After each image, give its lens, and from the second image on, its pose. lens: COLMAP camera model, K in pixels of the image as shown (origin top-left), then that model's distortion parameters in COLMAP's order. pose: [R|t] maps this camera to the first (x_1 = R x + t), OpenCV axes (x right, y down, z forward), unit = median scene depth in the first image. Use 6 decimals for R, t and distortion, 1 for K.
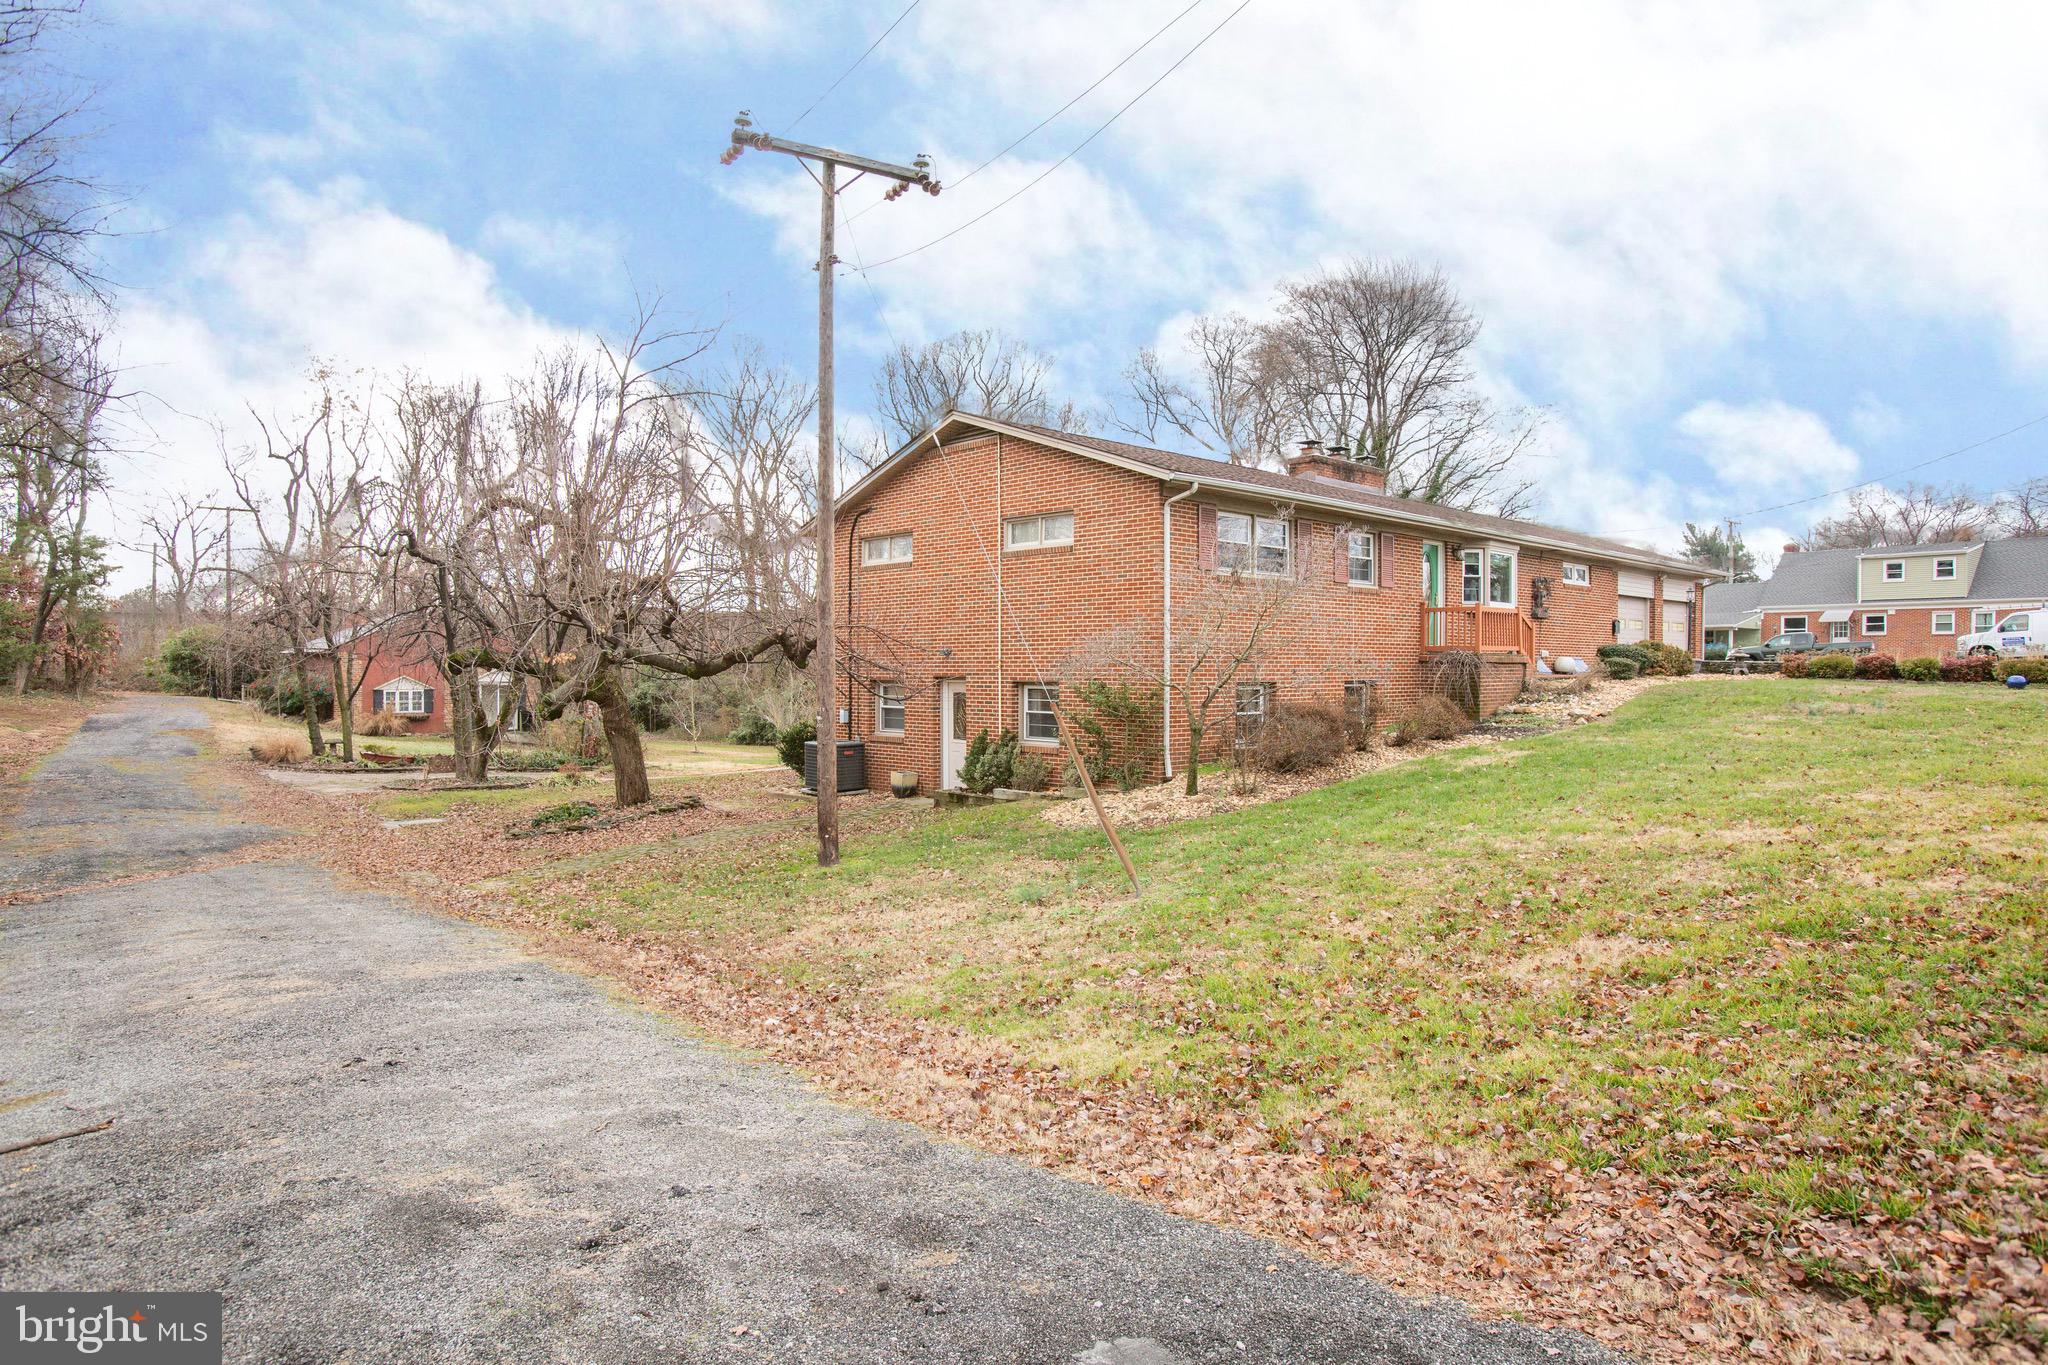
lens RADIAL K [[1239.6, 0, 1020.9], [0, 1239.6, 680.4], [0, 0, 1]] dist [-0.008891, -0.000372]
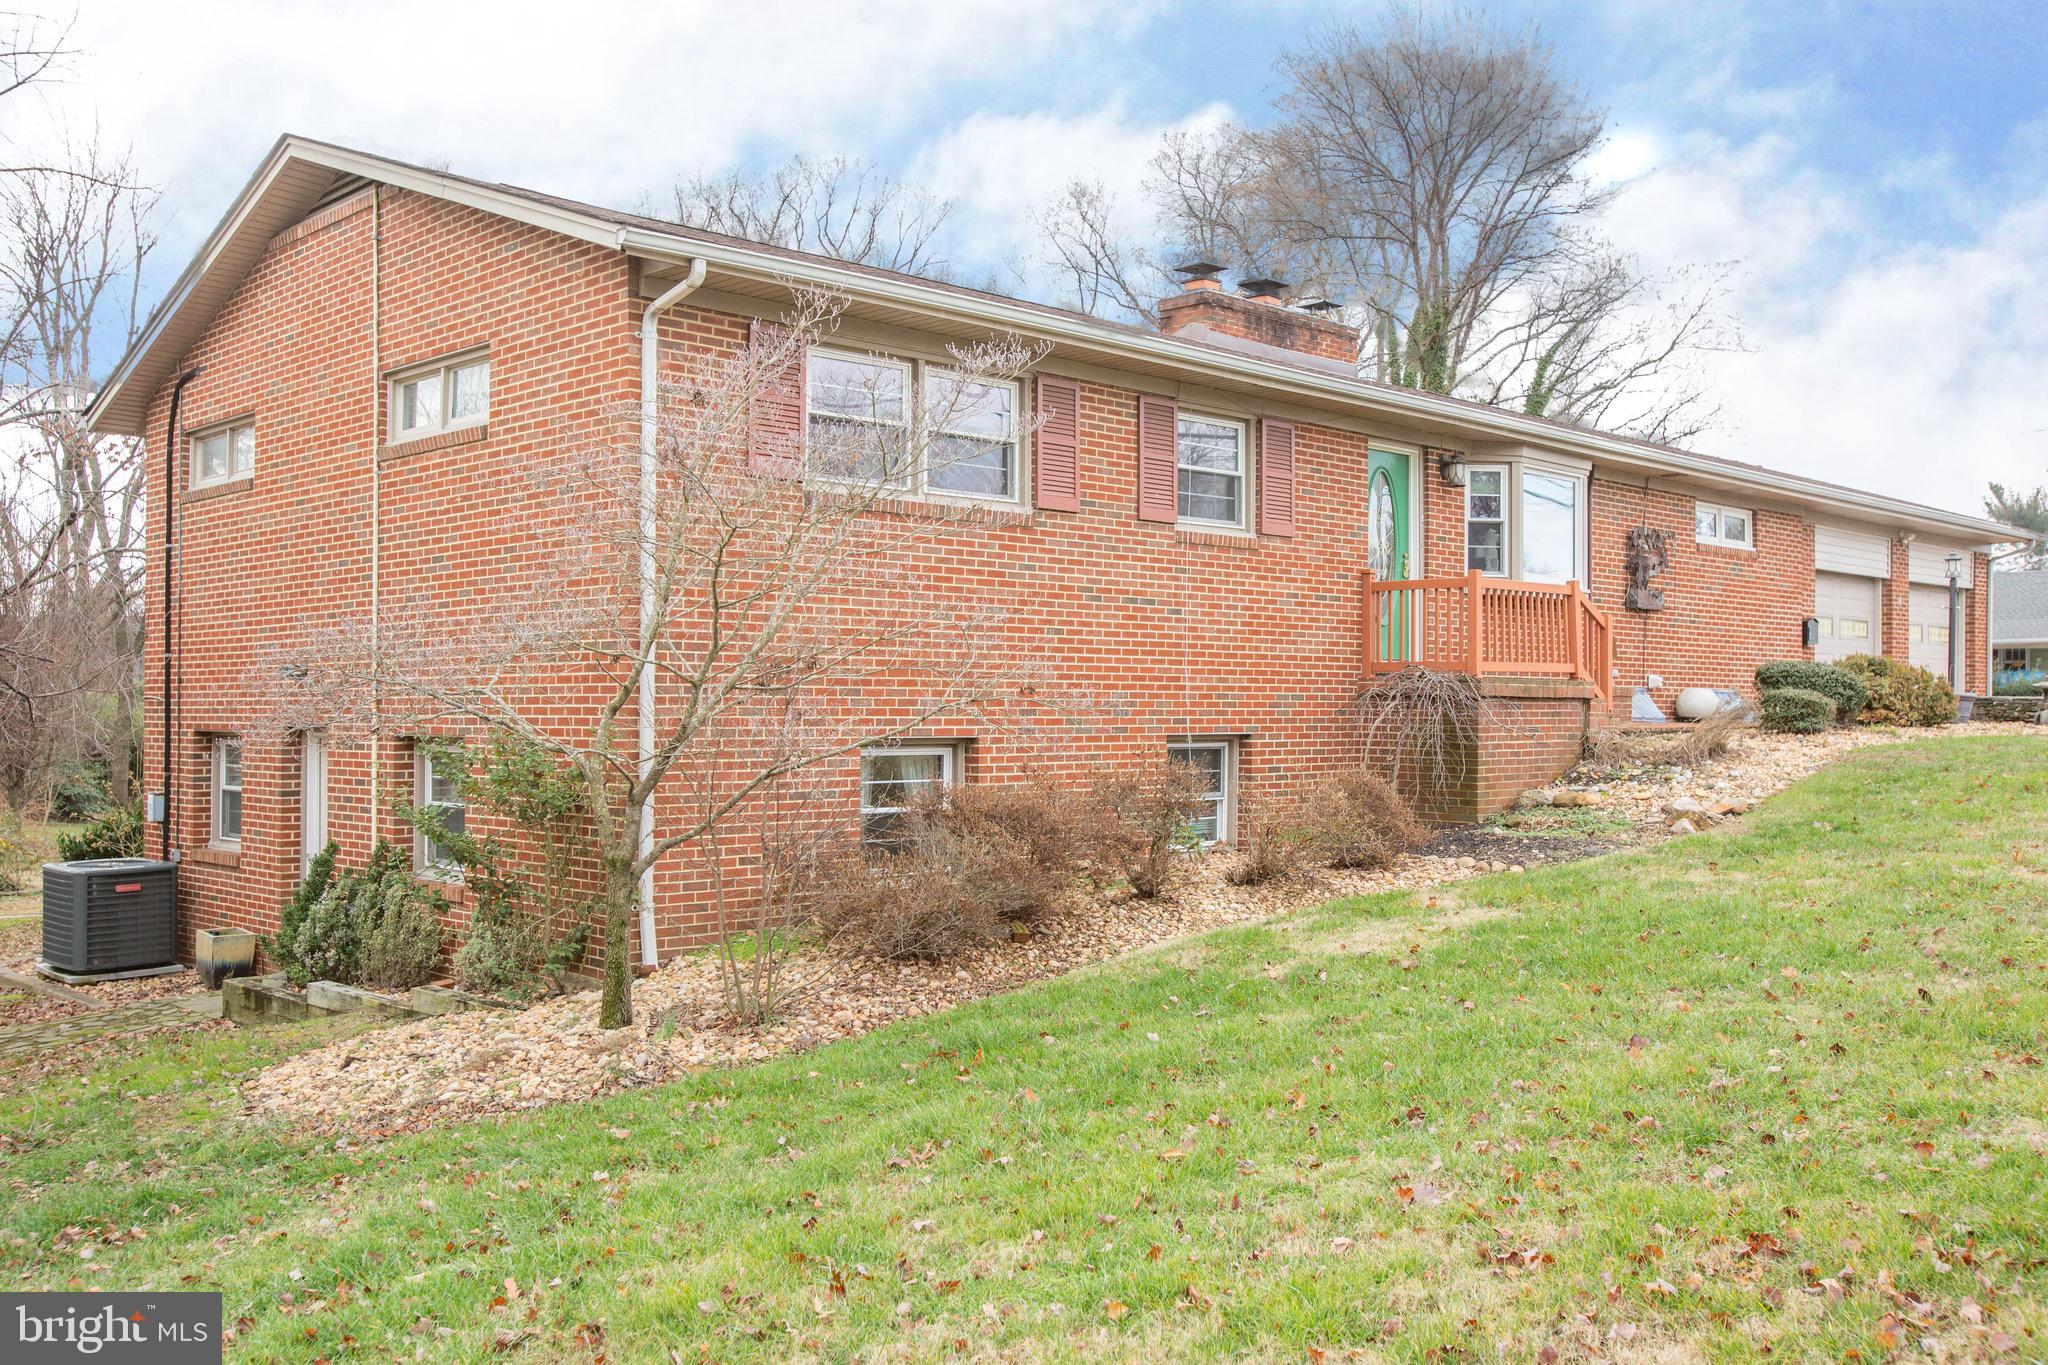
lens RADIAL K [[1816.3, 0, 1024.7], [0, 1816.3, 686.5], [0, 0, 1]] dist [0.017775, 0.007324]
pose [[0.999995, 0.002648, 0.001728, 0.191810], [-0.002609, 0.999744, -0.022493, -0.002482], [-0.001787, 0.022488, 0.999746, 0.302874]]
